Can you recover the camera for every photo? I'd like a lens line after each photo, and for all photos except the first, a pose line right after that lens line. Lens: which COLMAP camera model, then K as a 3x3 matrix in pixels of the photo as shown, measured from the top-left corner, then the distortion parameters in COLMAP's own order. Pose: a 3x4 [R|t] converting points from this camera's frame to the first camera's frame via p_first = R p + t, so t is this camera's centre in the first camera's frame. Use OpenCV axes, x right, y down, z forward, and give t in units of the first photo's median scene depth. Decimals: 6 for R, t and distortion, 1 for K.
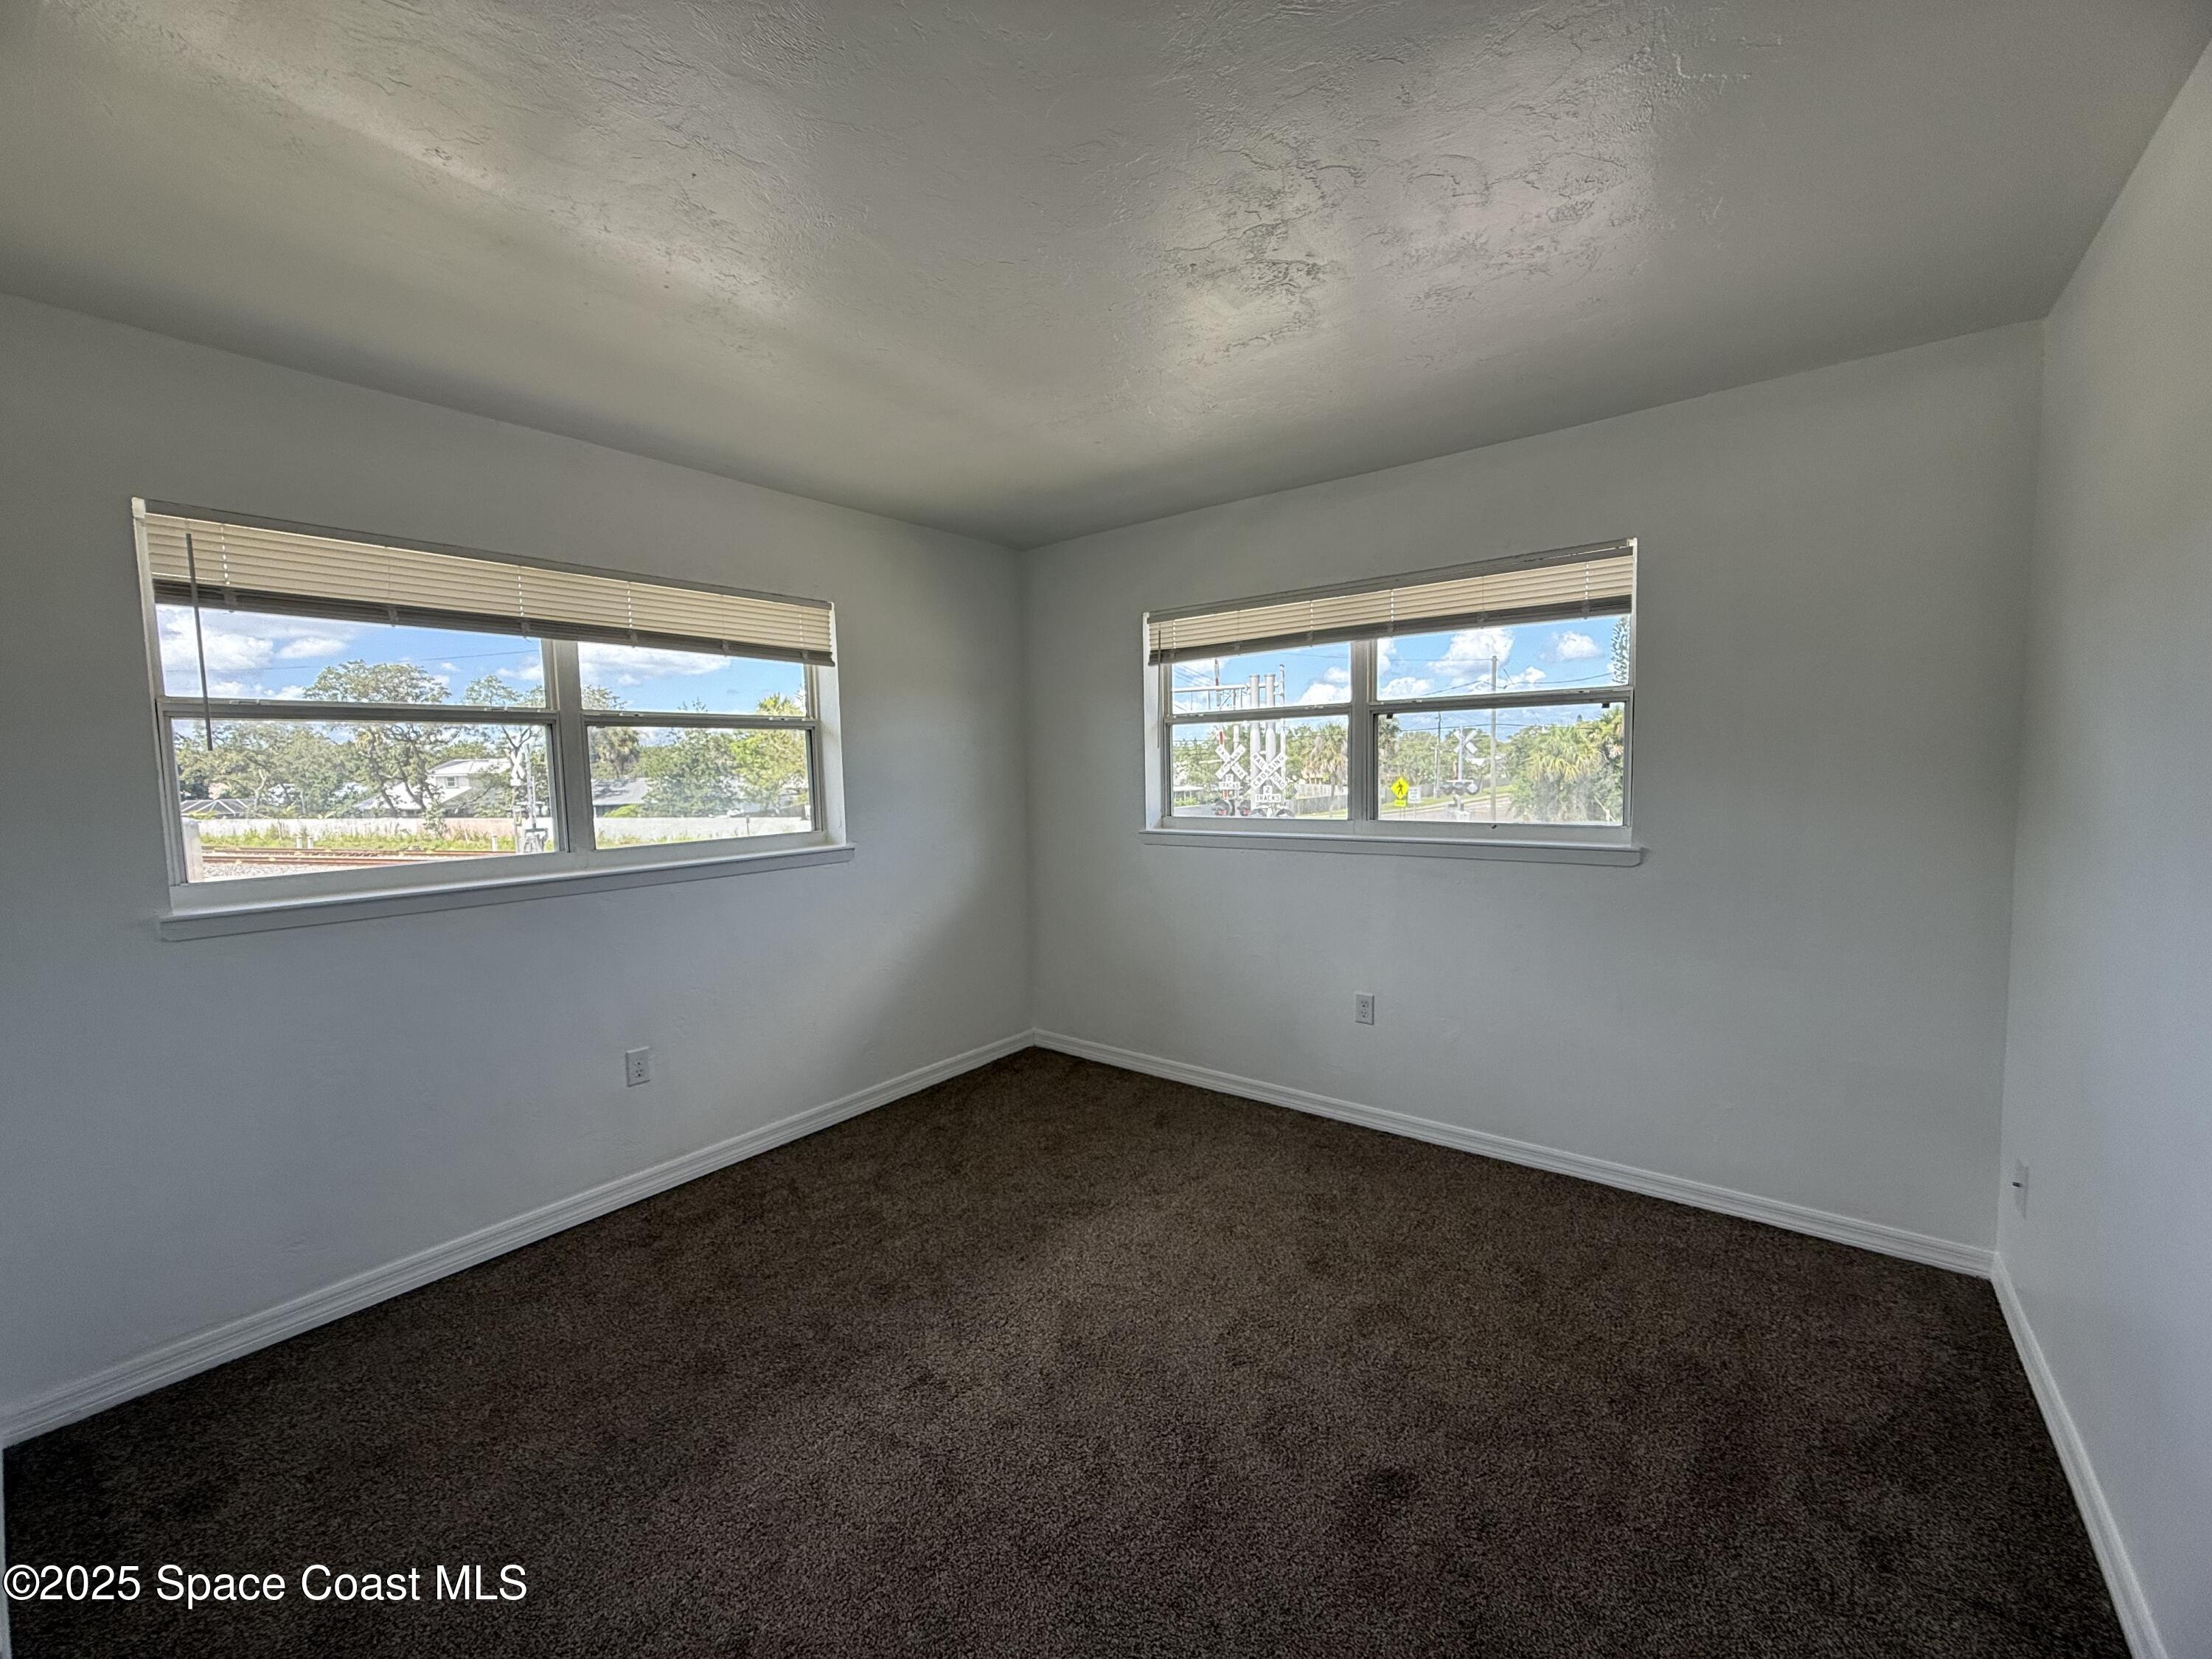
lens RADIAL K [[870.4, 0, 1105.7], [0, 870.4, 827.2], [0, 0, 1]] dist [-0.001995, 0.000301]
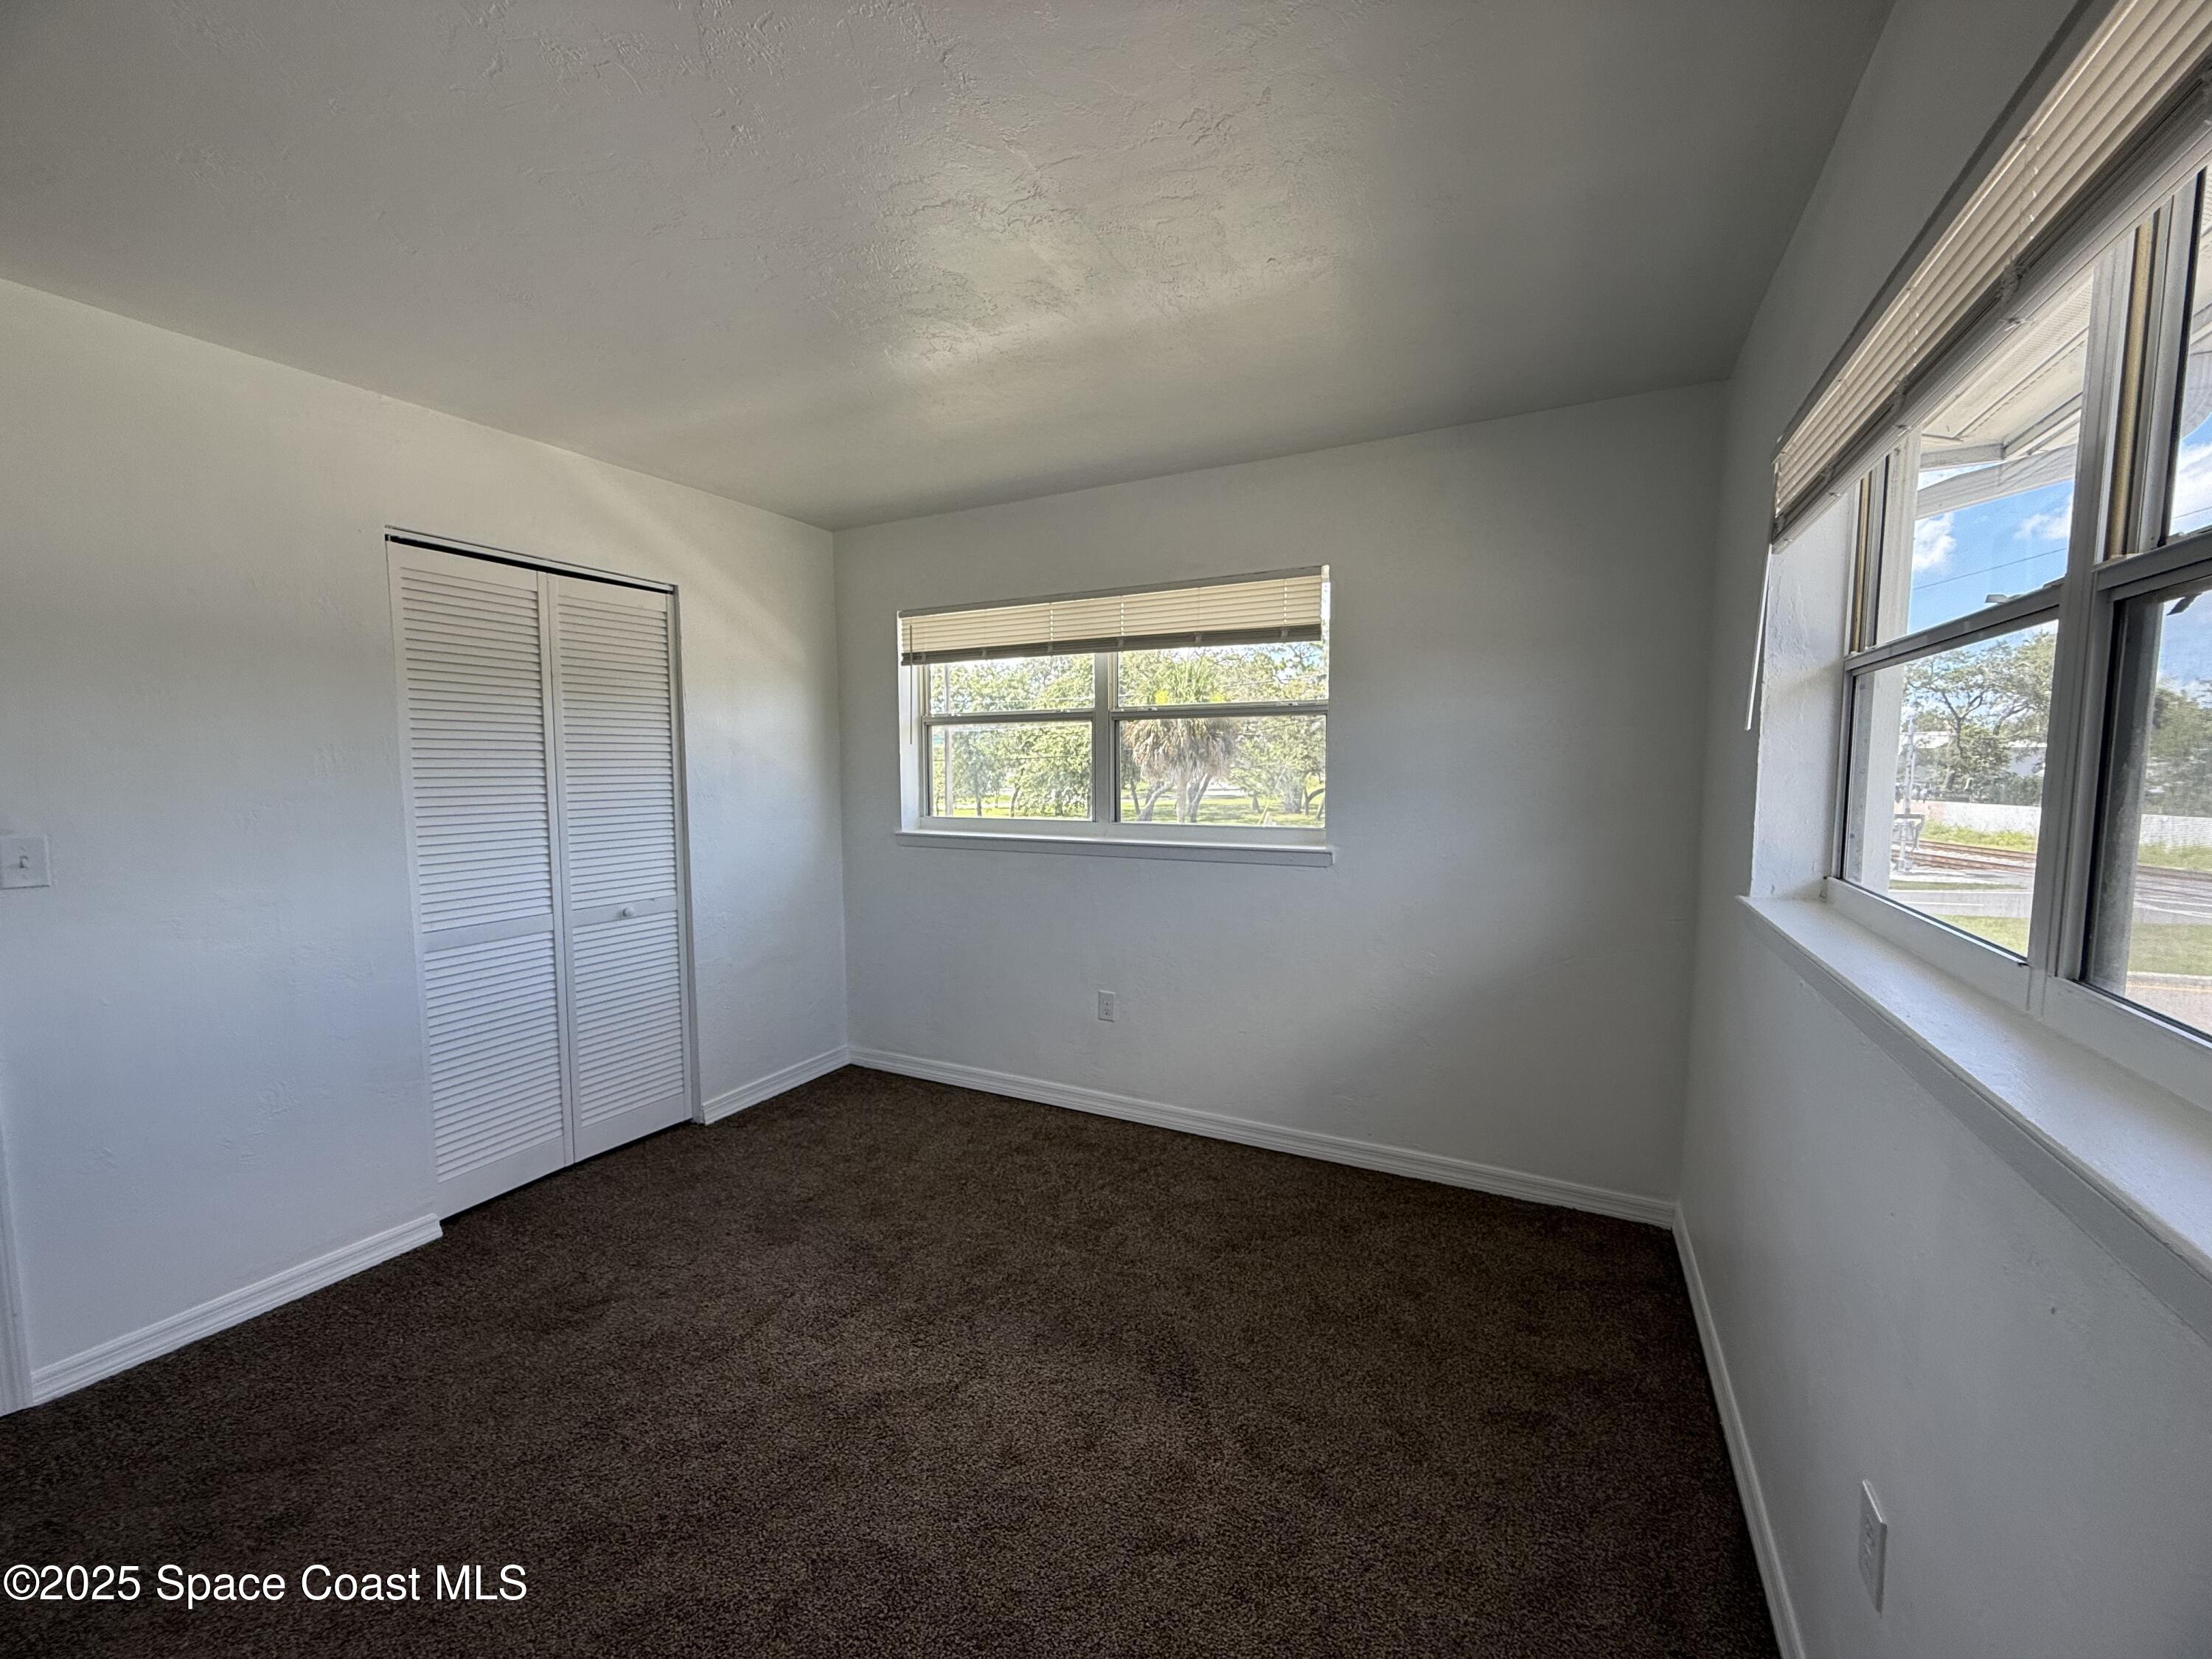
lens RADIAL K [[870.4, 0, 1091.2], [0, 870.4, 838.8], [0, 0, 1]] dist [-0.001995, 0.000301]
pose [[0.186587, 0.110675, -0.976185, 0.687517], [-0.068385, 0.992687, 0.099475, -0.081145], [0.980056, 0.048196, 0.192791, 0.841805]]
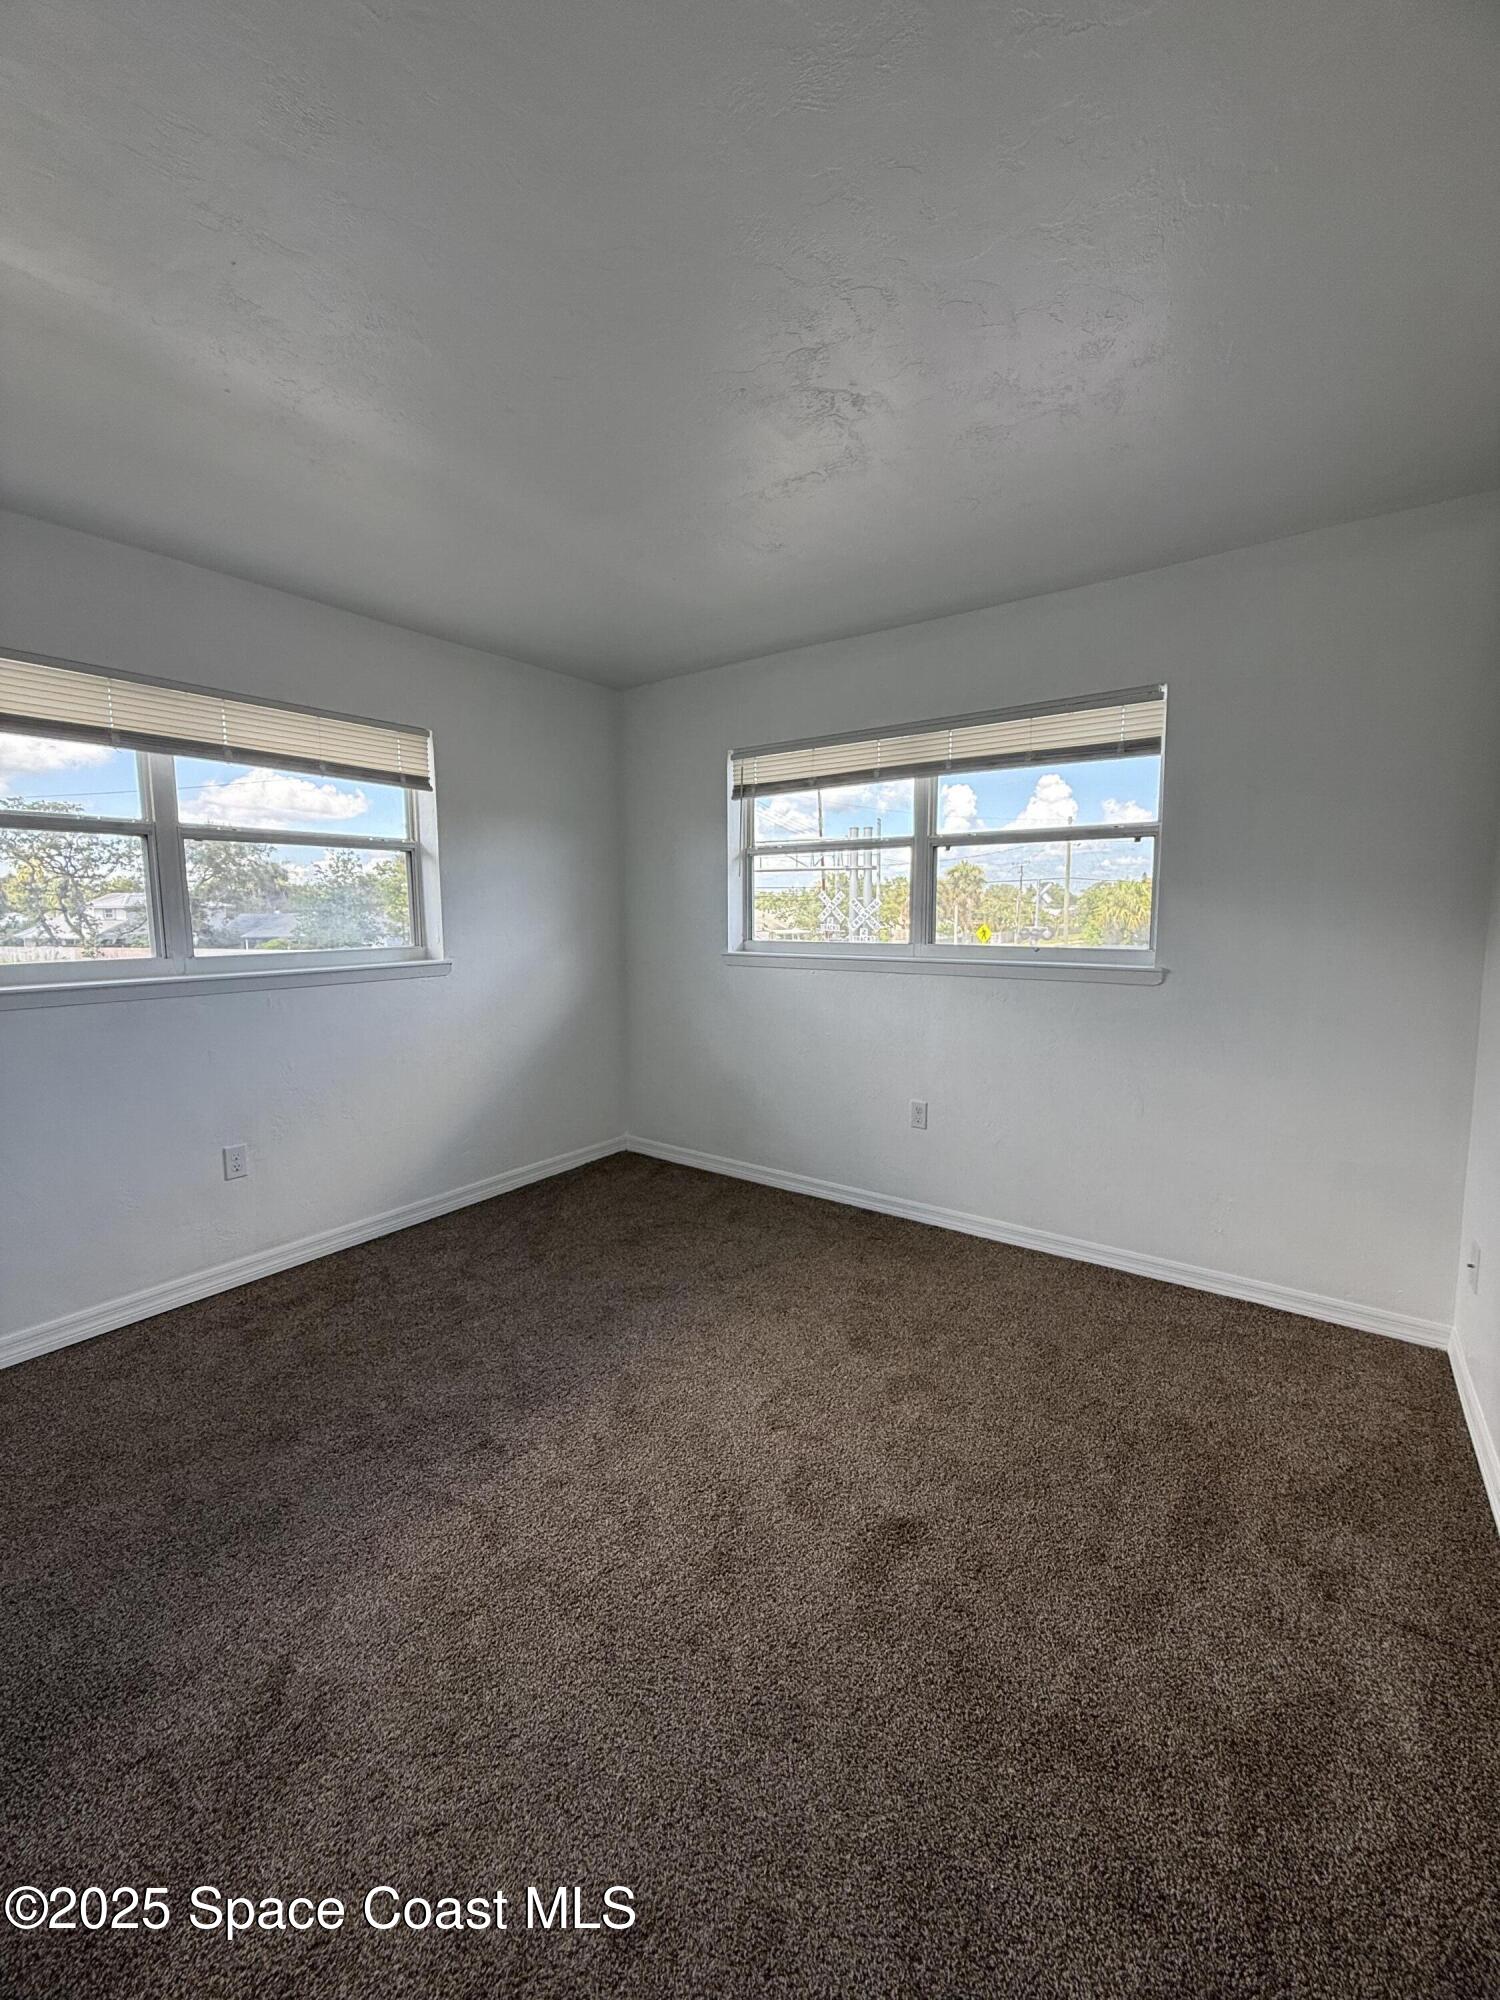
lens RADIAL K [[787.0, 0, 753.2], [0, 787.0, 989.2], [0, 0, 1]] dist [-0.001995, 0.000301]
pose [[0.999055, 0.014418, 0.041011, 0.059218], [-0.015624, 0.999450, 0.029238, 0.030625], [-0.040567, -0.029852, 0.998731, 0.025398]]
